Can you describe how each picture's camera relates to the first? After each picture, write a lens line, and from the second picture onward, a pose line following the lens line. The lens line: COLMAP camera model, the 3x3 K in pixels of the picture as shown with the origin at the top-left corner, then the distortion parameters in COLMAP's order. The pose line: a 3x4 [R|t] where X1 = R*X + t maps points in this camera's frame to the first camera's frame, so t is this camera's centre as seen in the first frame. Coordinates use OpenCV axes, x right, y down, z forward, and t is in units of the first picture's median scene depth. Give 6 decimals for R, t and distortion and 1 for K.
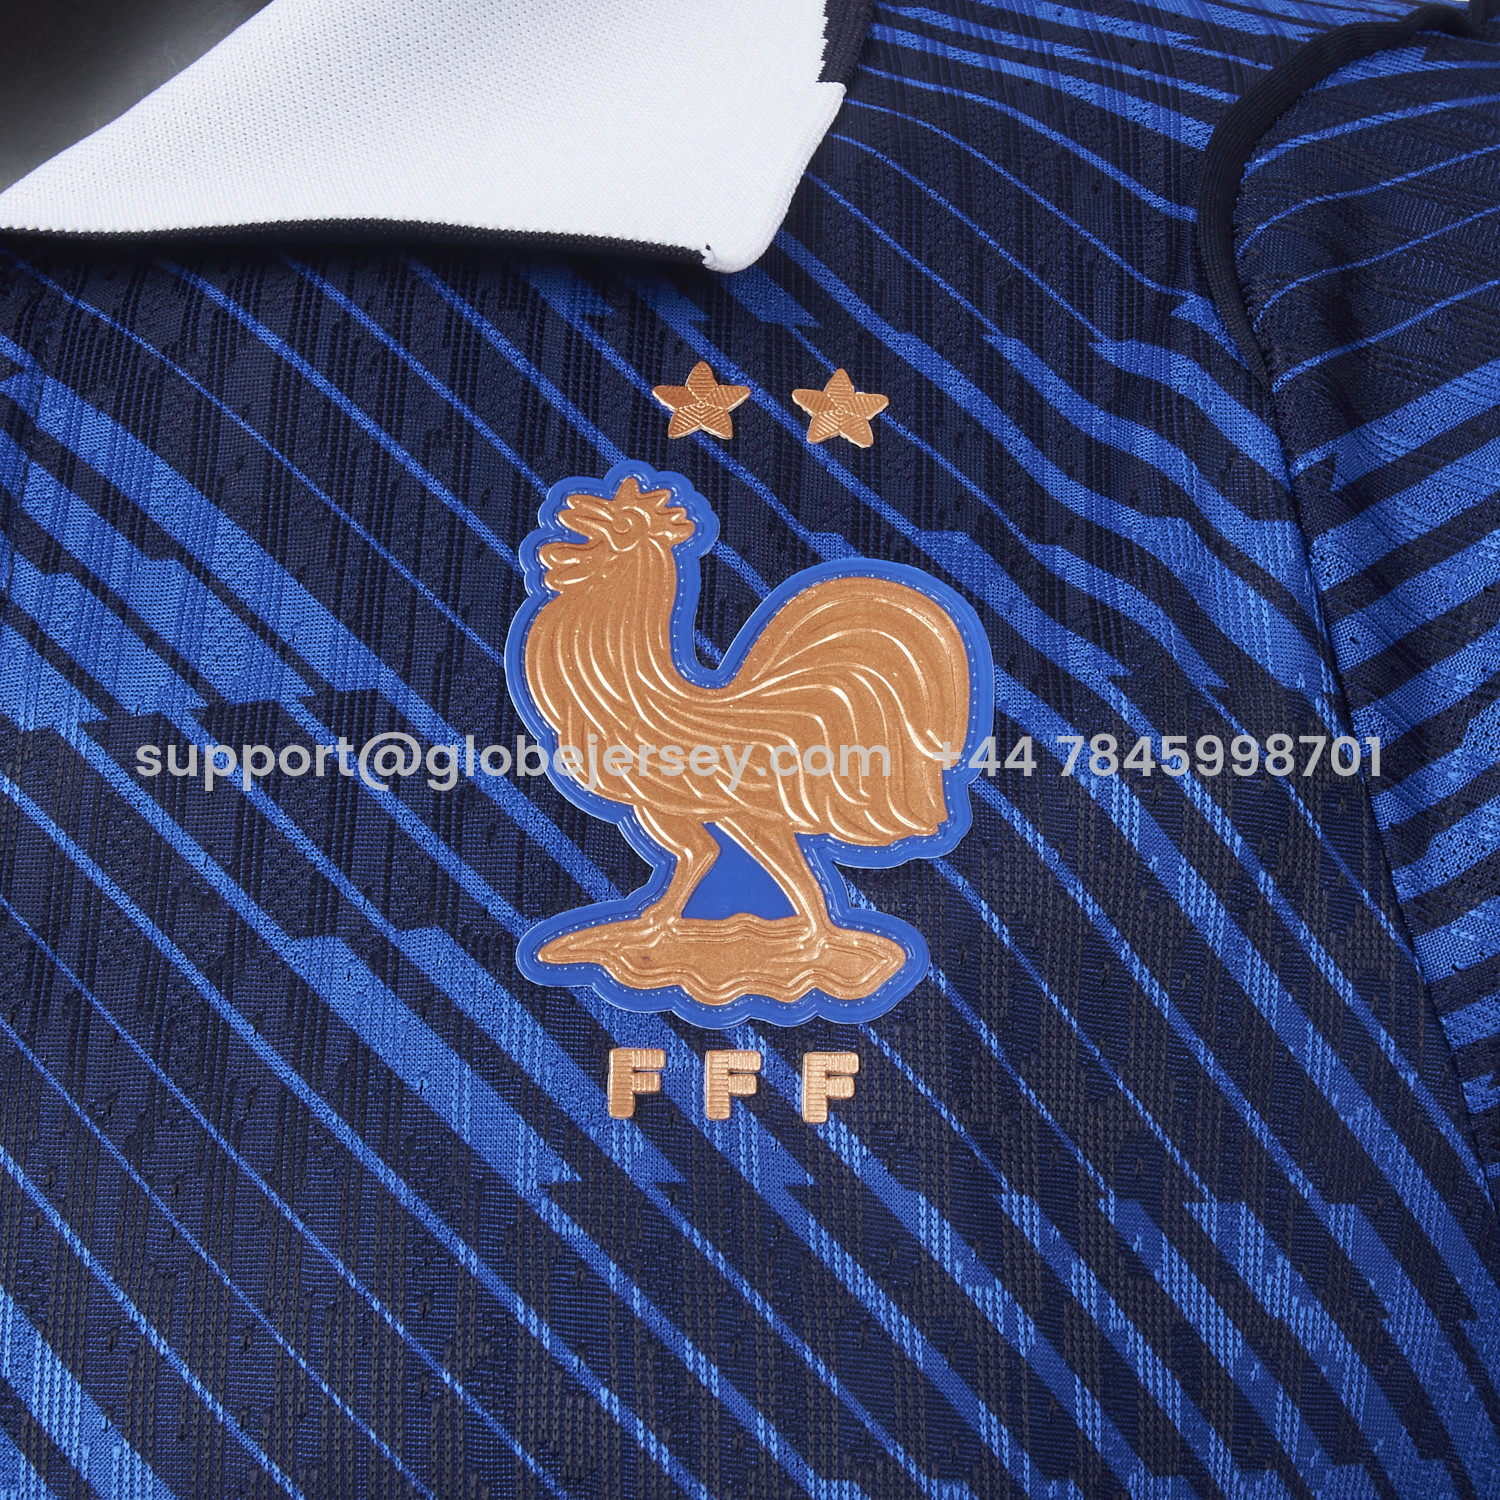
lens RADIAL K [[2955.7, 0, 750.0], [0, 2955.7, 750.0], [0, 0, 1]] dist [-0.090749, 0.048500]
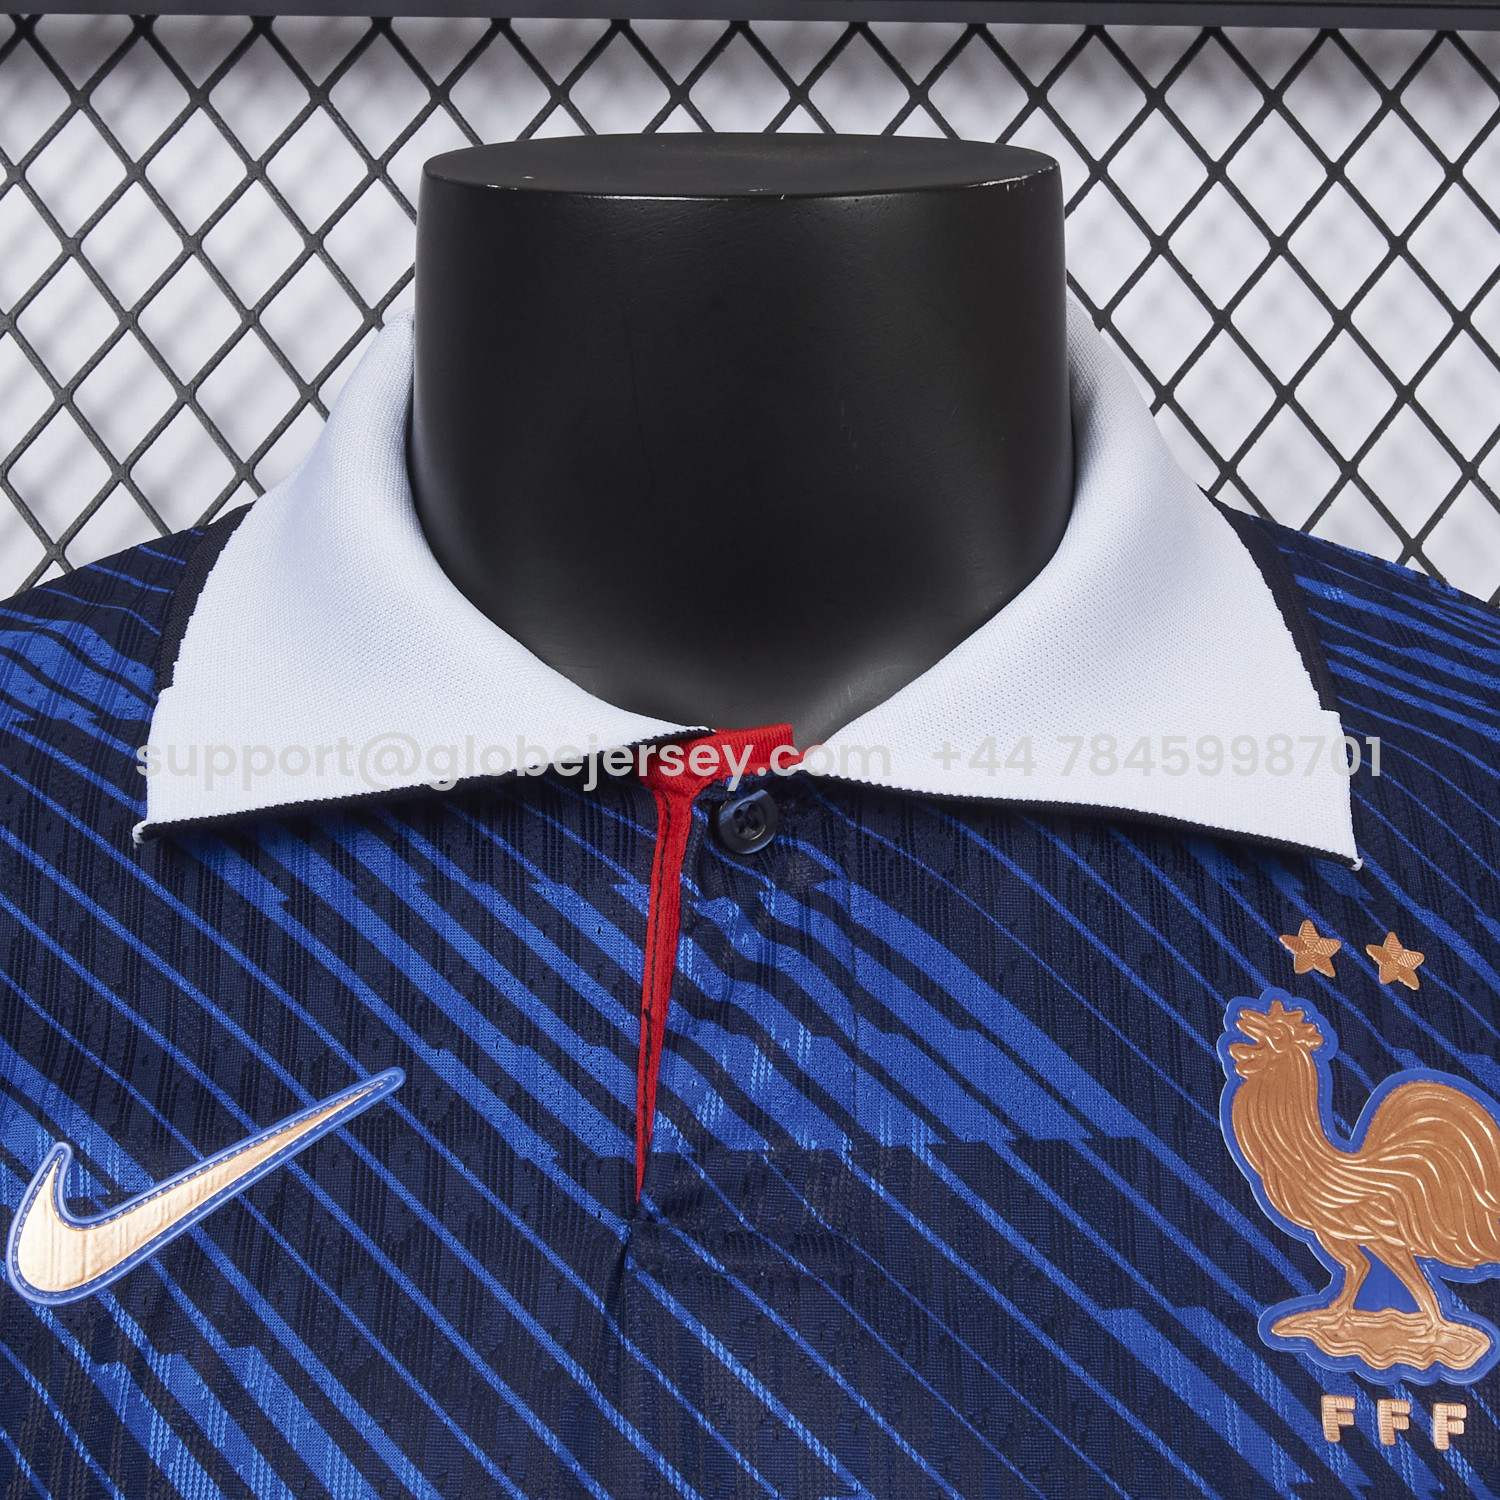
lens RADIAL K [[3027.1, 0, 750.0], [0, 3027.1, 750.0], [0, 0, 1]] dist [-0.080255, -0.068286]
pose [[0.973336, 0.098400, 0.207206, -0.636324], [-0.082064, 0.992907, -0.086028, -0.066227], [-0.214202, 0.066730, 0.974507, -0.433895]]
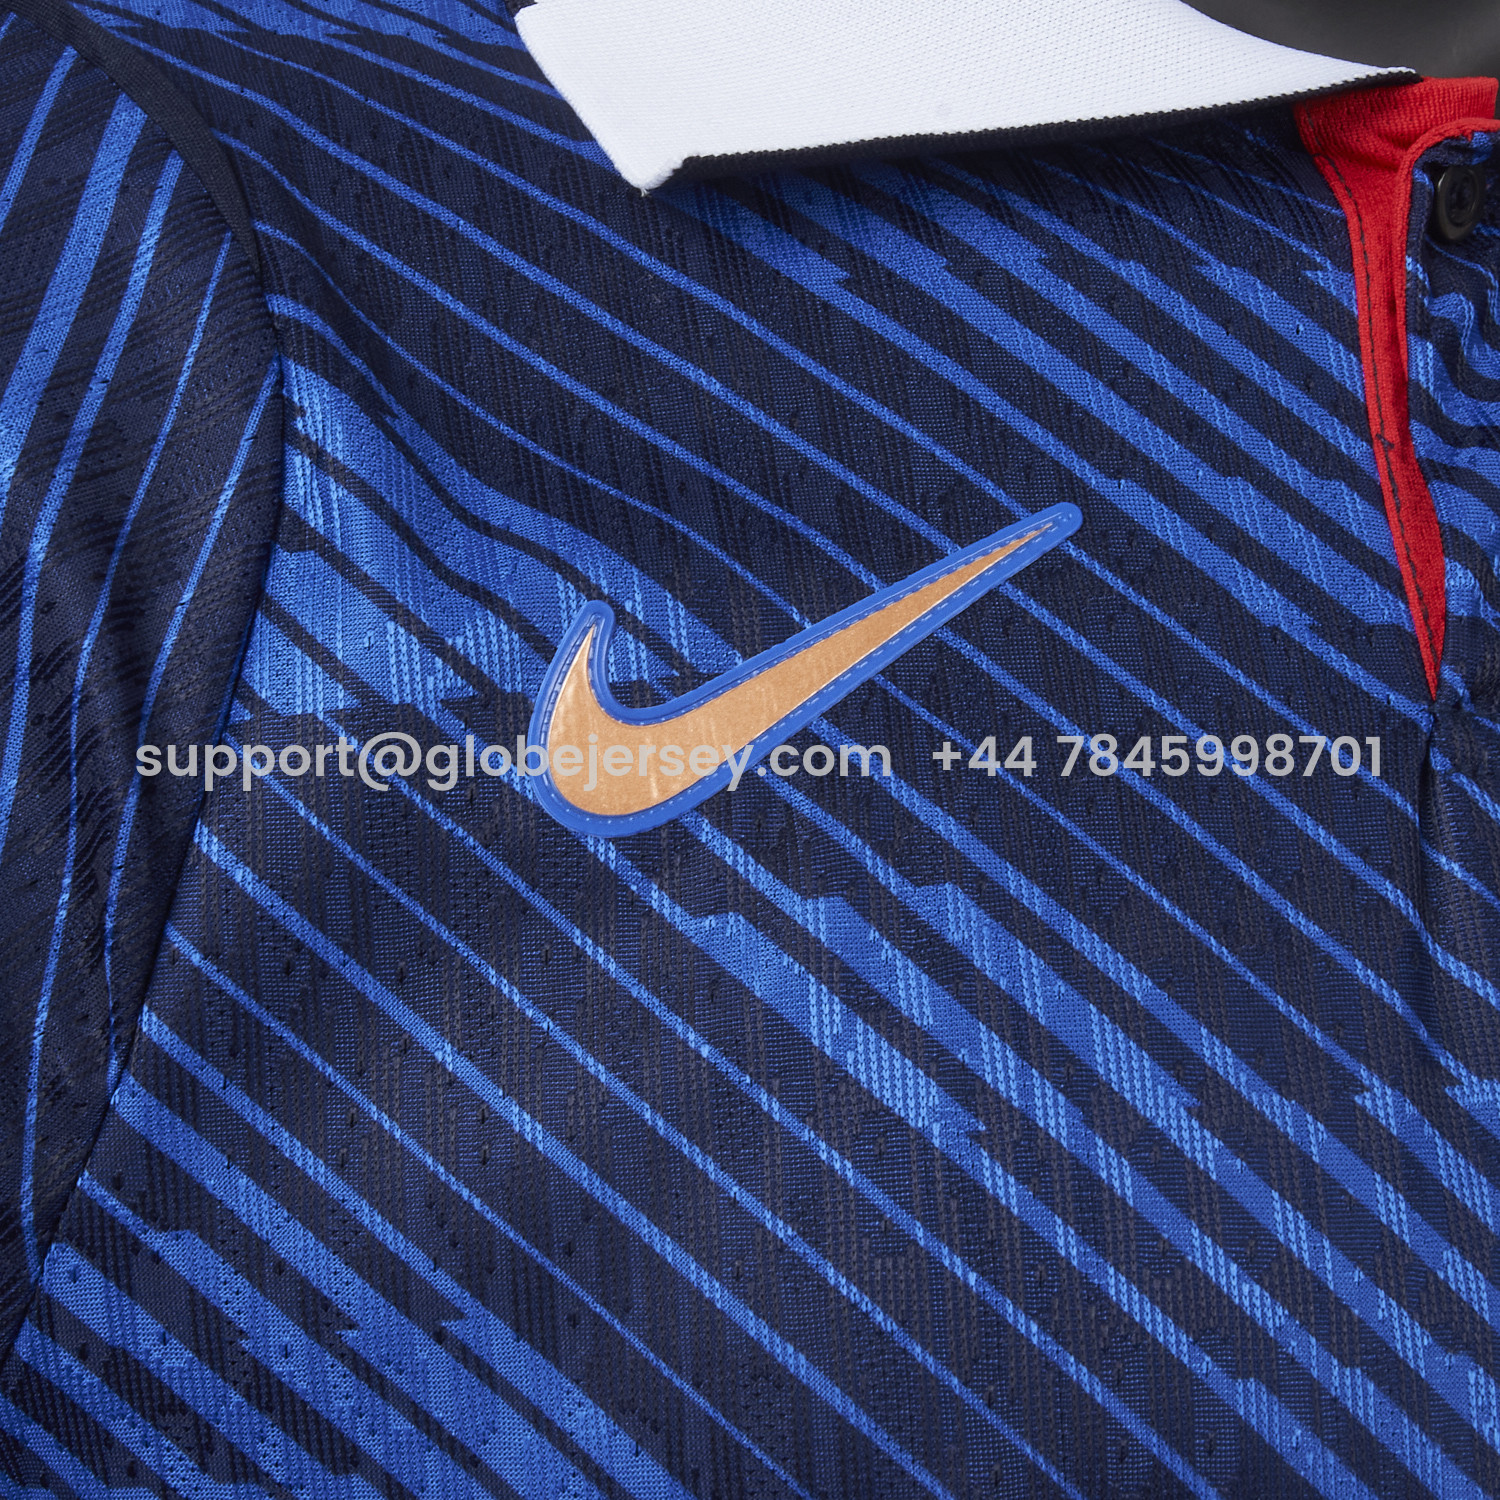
lens RADIAL K [[2955.7, 0, 750.0], [0, 2955.7, 750.0], [0, 0, 1]] dist [-0.090749, 0.048500]
pose [[0.868872, 0.079897, 0.488547, -1.090921], [-0.084936, 0.996316, -0.011882, 0.087206], [-0.487697, -0.031171, 0.872456, 0.216355]]
